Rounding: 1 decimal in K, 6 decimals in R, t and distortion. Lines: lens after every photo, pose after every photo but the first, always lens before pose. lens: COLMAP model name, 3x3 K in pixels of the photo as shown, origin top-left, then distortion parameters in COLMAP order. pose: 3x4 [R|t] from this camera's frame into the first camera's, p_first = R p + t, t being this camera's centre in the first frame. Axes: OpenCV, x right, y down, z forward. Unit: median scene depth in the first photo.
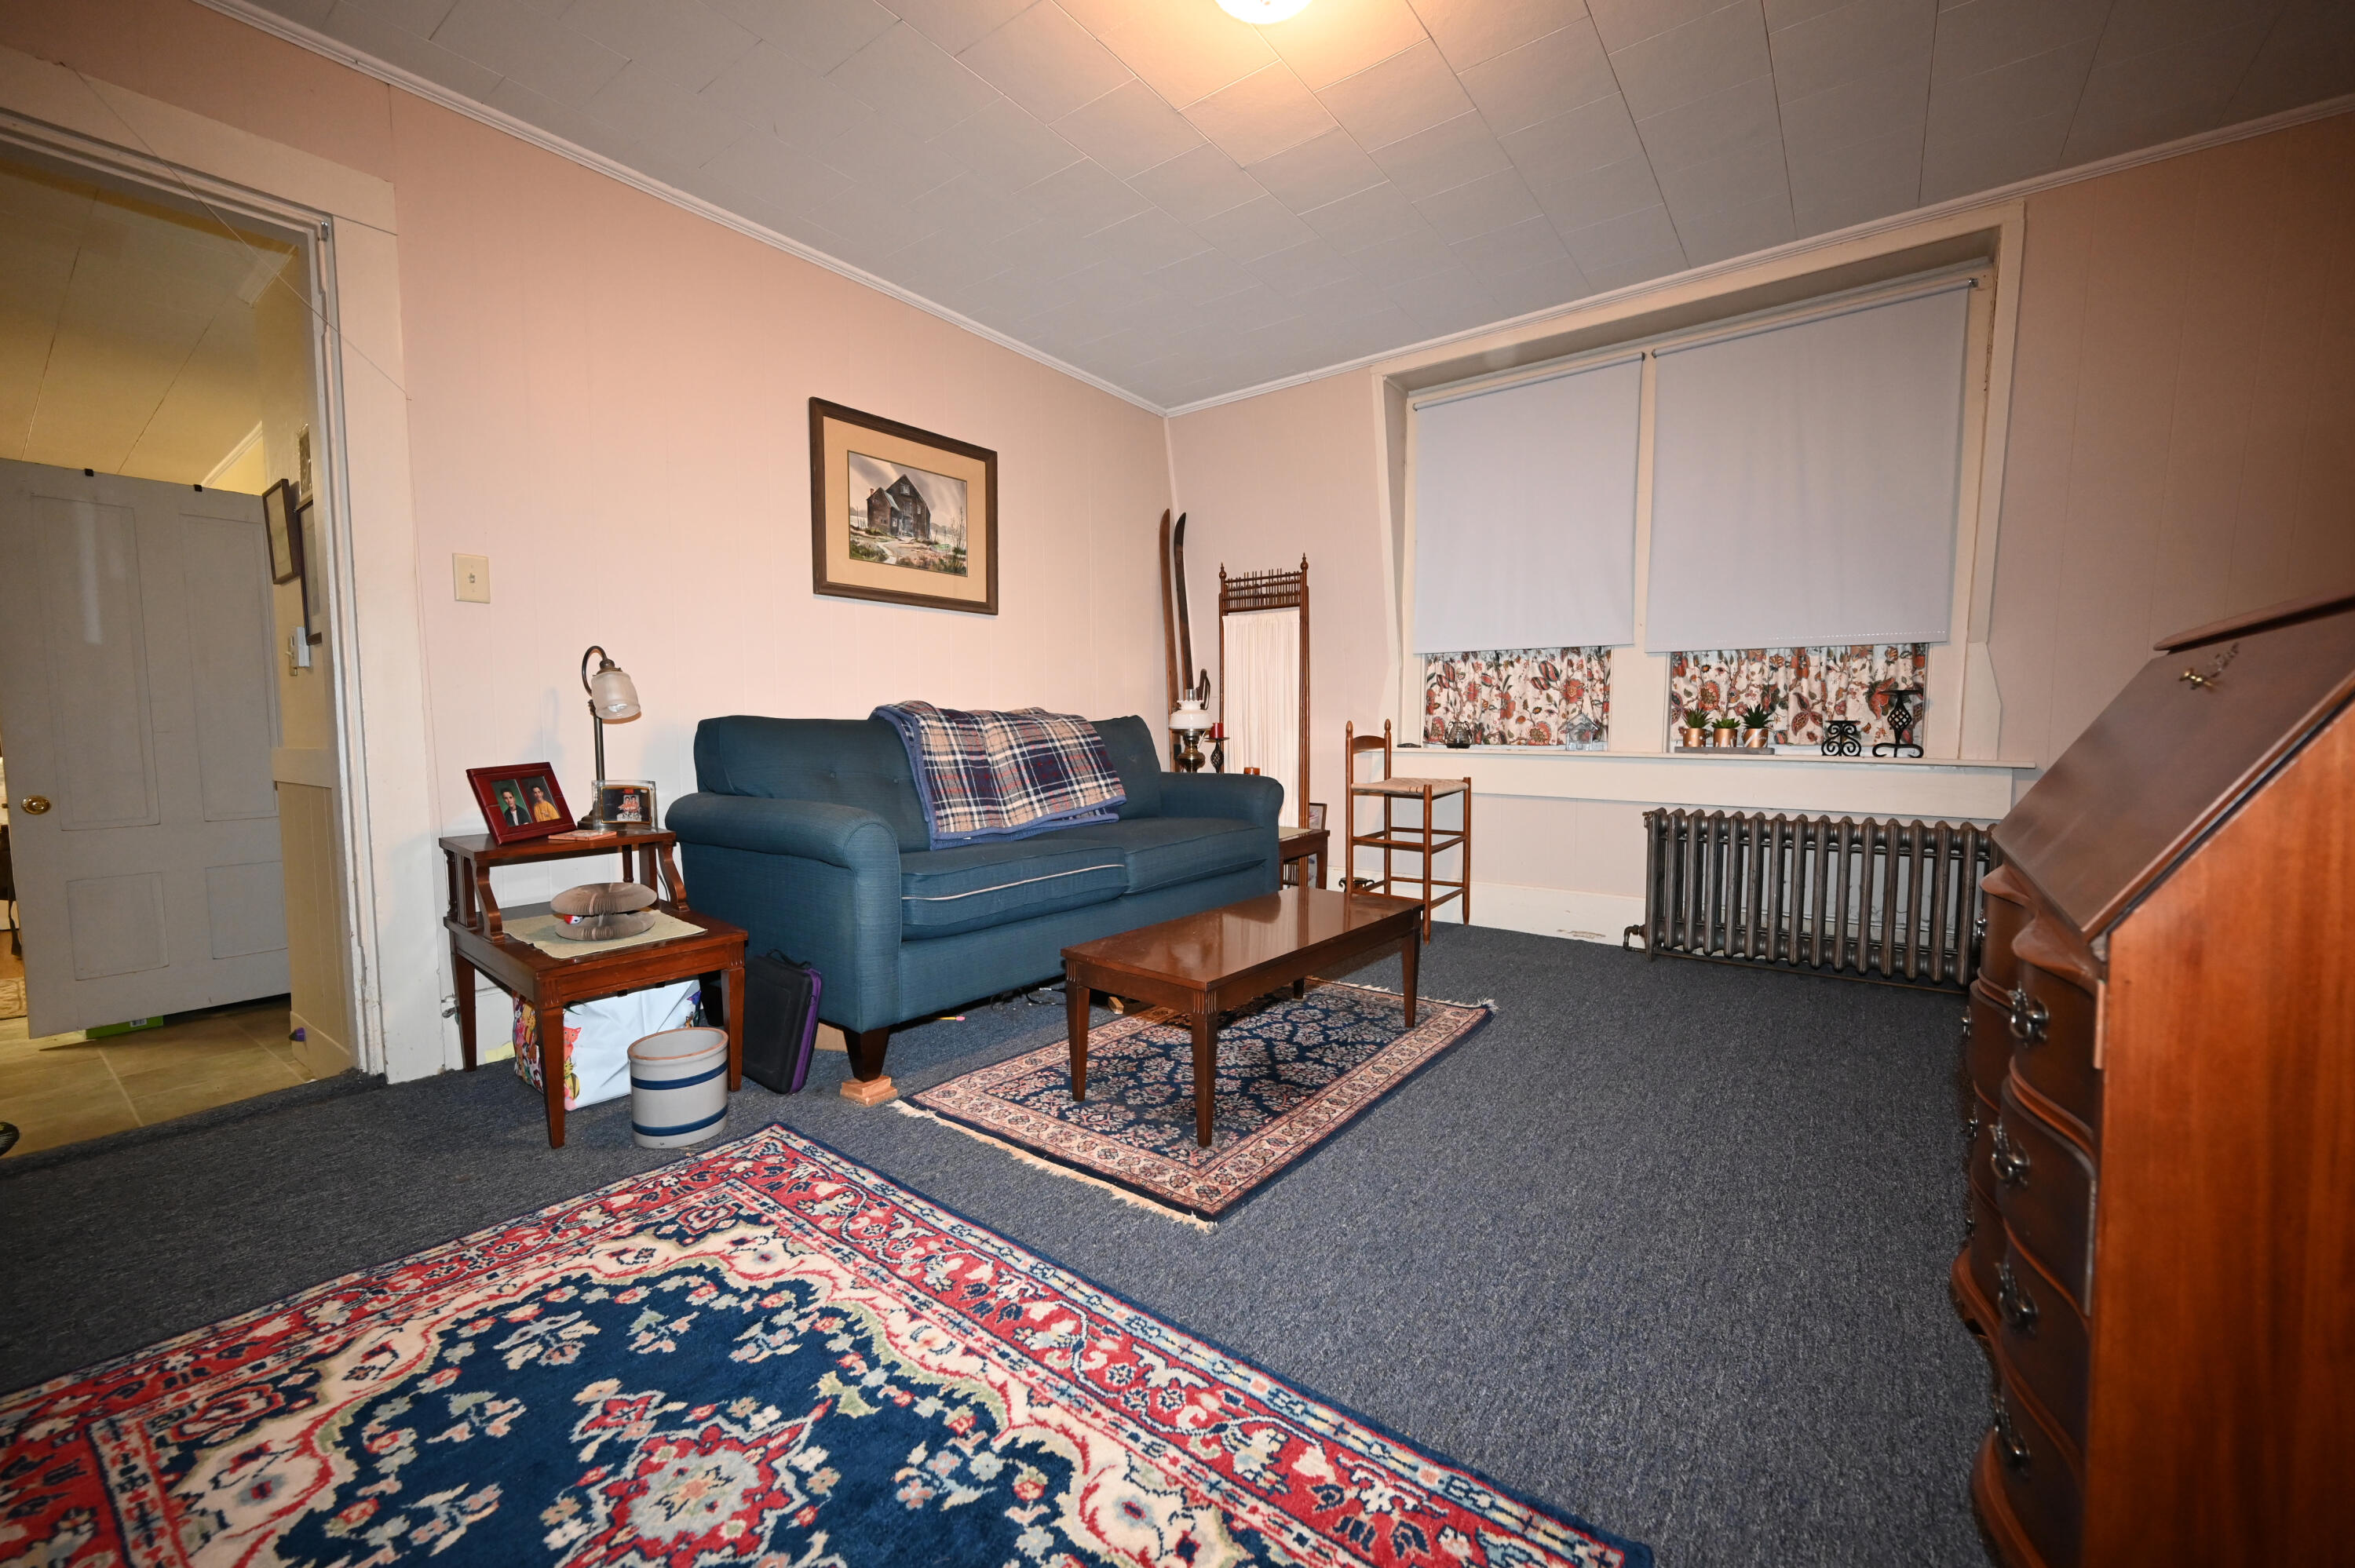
lens RADIAL K [[932.2, 0, 1179.0], [0, 932.2, 786.1], [0, 0, 1]] dist [-0.003793, -0.000132]
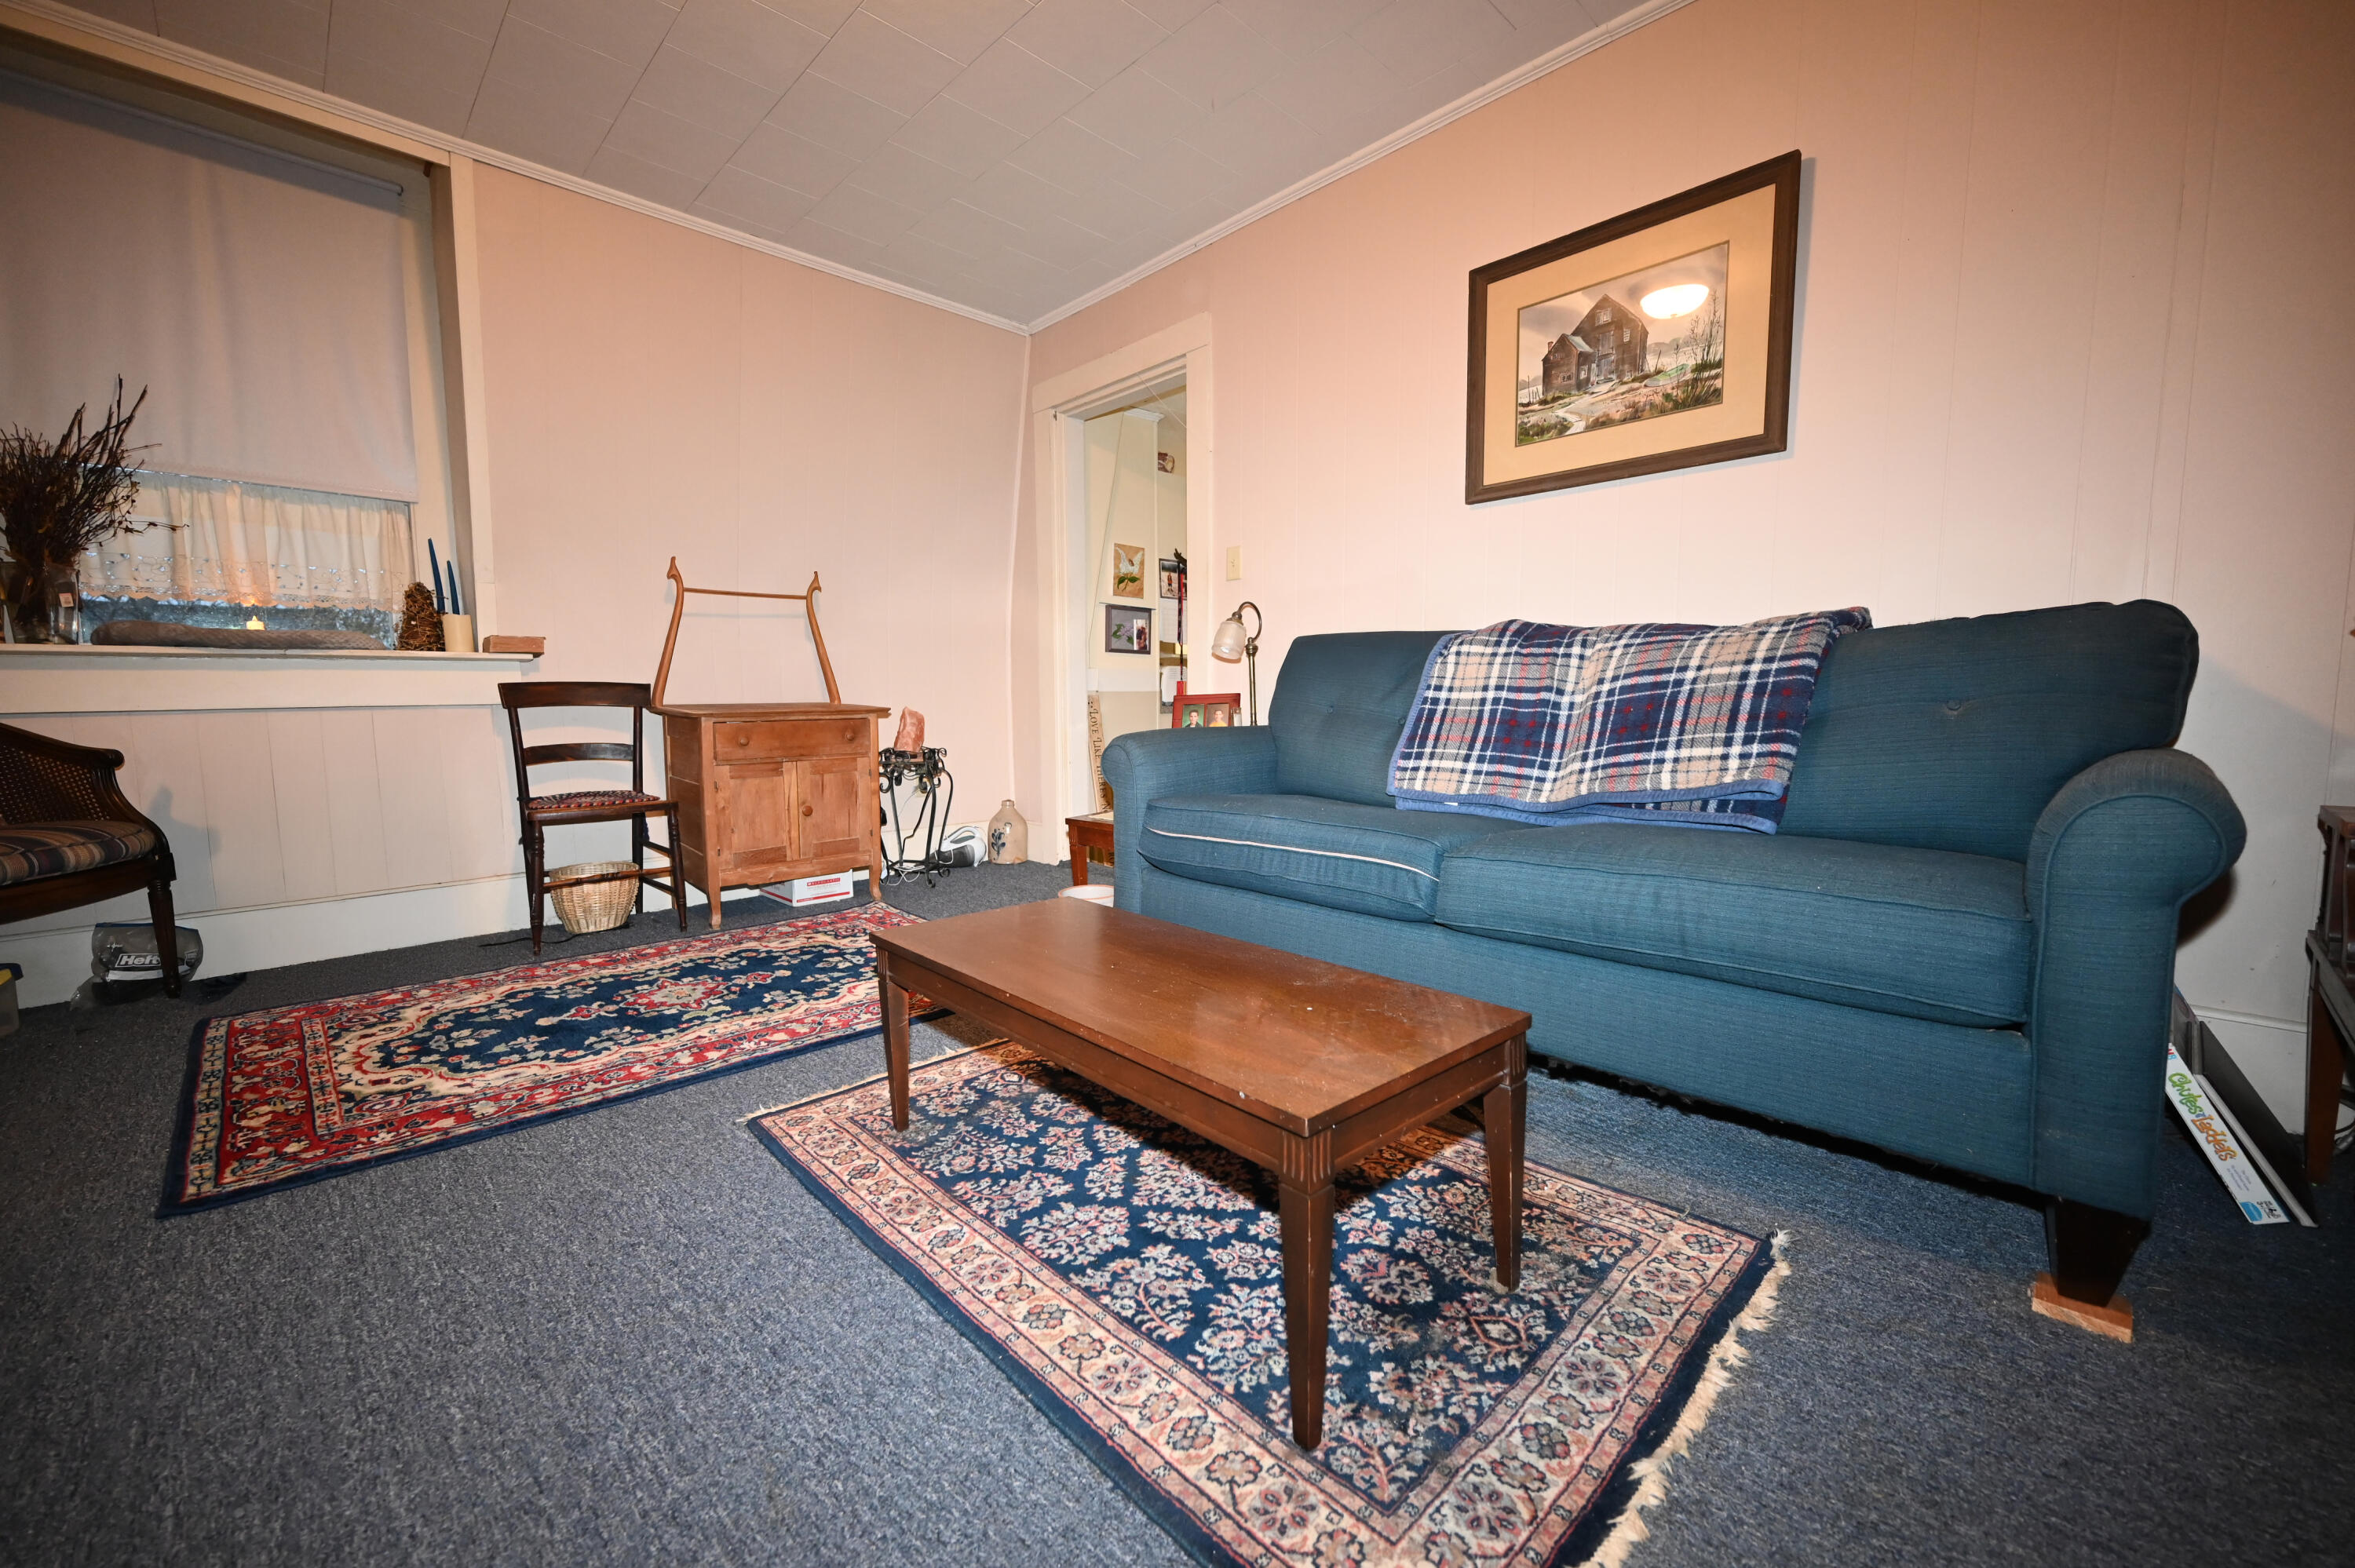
lens RADIAL K [[932.2, 0, 1181.4], [0, 932.2, 781.7], [0, 0, 1]] dist [-0.003793, -0.000132]
pose [[-0.158222, 0.091526, -0.983152, 0.640998], [-0.059032, 0.993037, 0.101947, -0.028697], [0.985637, 0.074167, -0.151717, 1.087528]]
